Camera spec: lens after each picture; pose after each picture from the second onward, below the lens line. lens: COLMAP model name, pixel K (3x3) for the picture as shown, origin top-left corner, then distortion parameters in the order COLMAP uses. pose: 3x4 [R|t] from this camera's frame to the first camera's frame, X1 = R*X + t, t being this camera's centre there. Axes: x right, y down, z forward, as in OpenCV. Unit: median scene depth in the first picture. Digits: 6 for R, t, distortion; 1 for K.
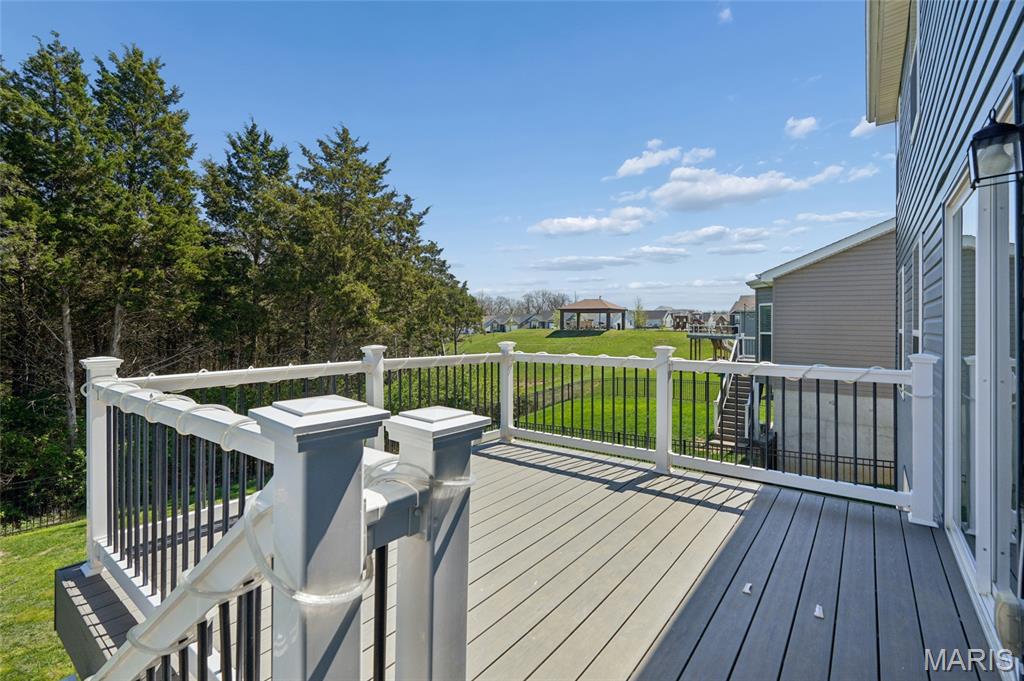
lens RADIAL K [[472.9, 0, 512.3], [0, 472.9, 323.7], [0, 0, 1]] dist [0.001290, 0.000341]
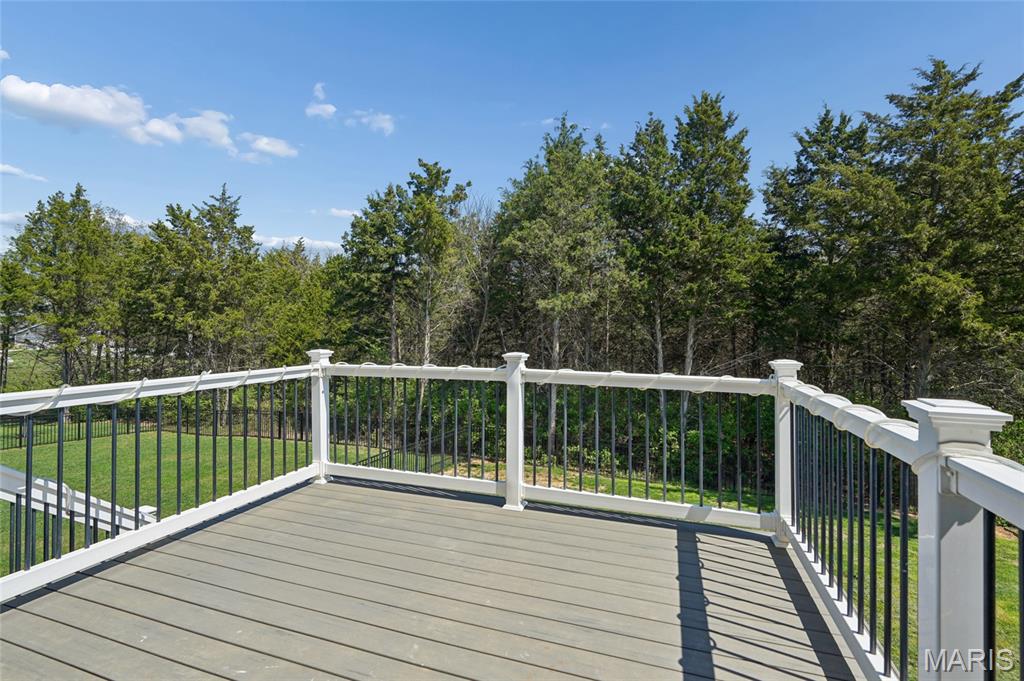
lens RADIAL K [[468.0, 0, 511.8], [0, 468.0, 329.4], [0, 0, 1]] dist [-0.000814, -0.000142]
pose [[0.328821, -0.004567, -0.944381, 0.121557], [0.002440, 0.999989, -0.003987, 0.001448], [0.944389, -0.000994, 0.328828, 0.160377]]
